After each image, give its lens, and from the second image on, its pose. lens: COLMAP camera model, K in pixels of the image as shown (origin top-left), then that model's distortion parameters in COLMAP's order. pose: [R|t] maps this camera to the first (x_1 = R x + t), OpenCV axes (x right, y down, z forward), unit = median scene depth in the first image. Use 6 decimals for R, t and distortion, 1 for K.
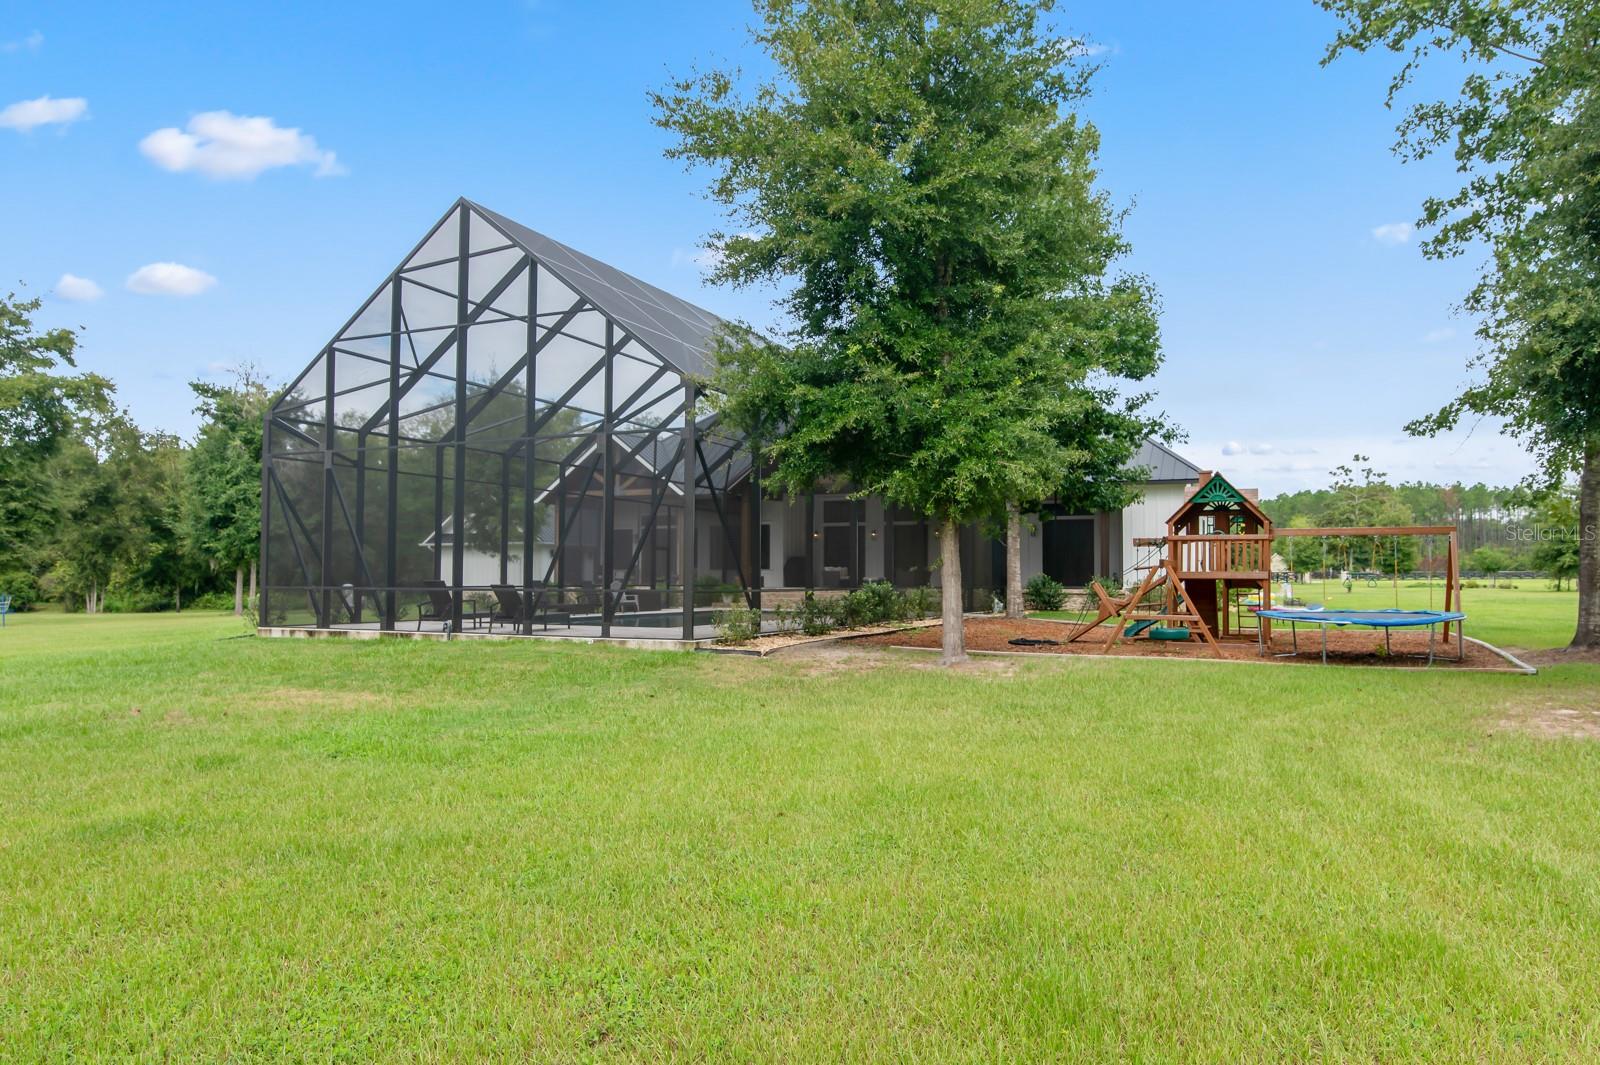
lens RADIAL K [[1044.5, 0, 802.3], [0, 1044.5, 538.9], [0, 0, 1]] dist [0.006766, 0.002290]
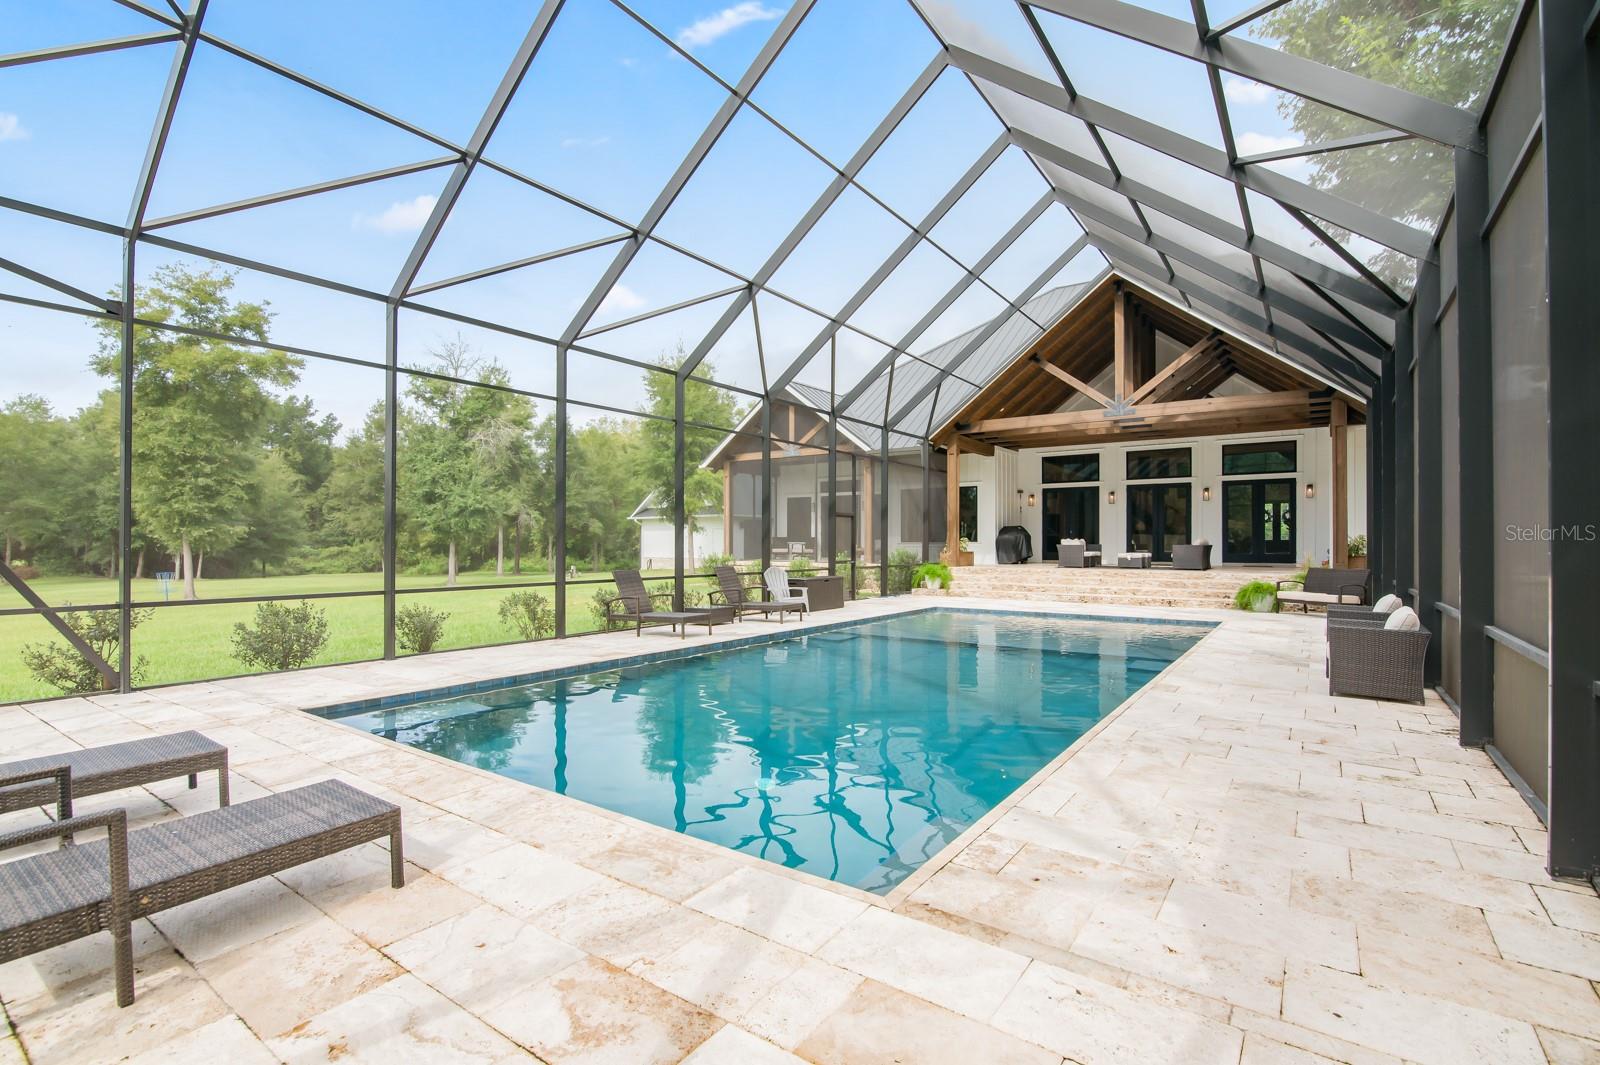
lens RADIAL K [[743.0, 0, 796.7], [0, 743.0, 534.0], [0, 0, 1]] dist [0.002892, 0.000023]
pose [[0.980674, -0.005933, -0.195561, -0.053604], [0.010951, 0.999638, 0.024591, 0.007041], [0.195344, -0.026258, 0.980383, 0.394998]]
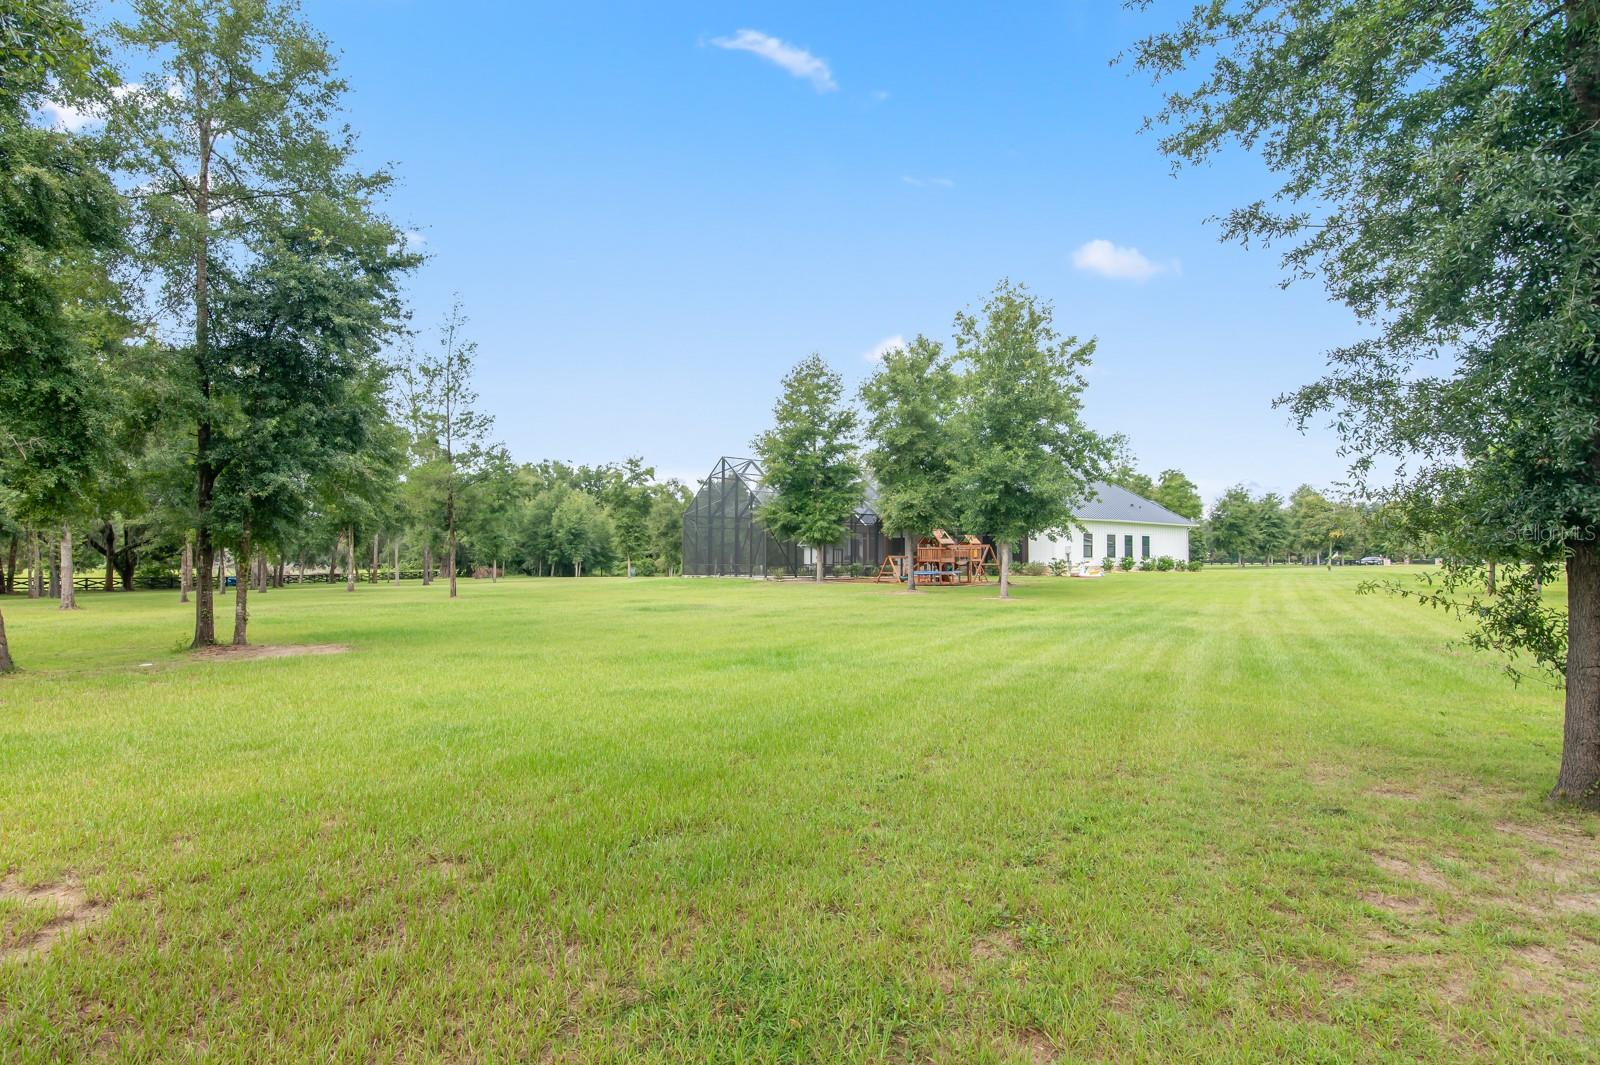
lens RADIAL K [[743.0, 0, 796.5], [0, 743.0, 534.6], [0, 0, 1]] dist [0.002892, 0.000023]
pose [[0.896531, -0.015644, -0.442704, 0.448088], [0.016647, 0.999860, -0.001620, -0.020976], [0.442667, -0.005917, 0.896666, -0.513397]]
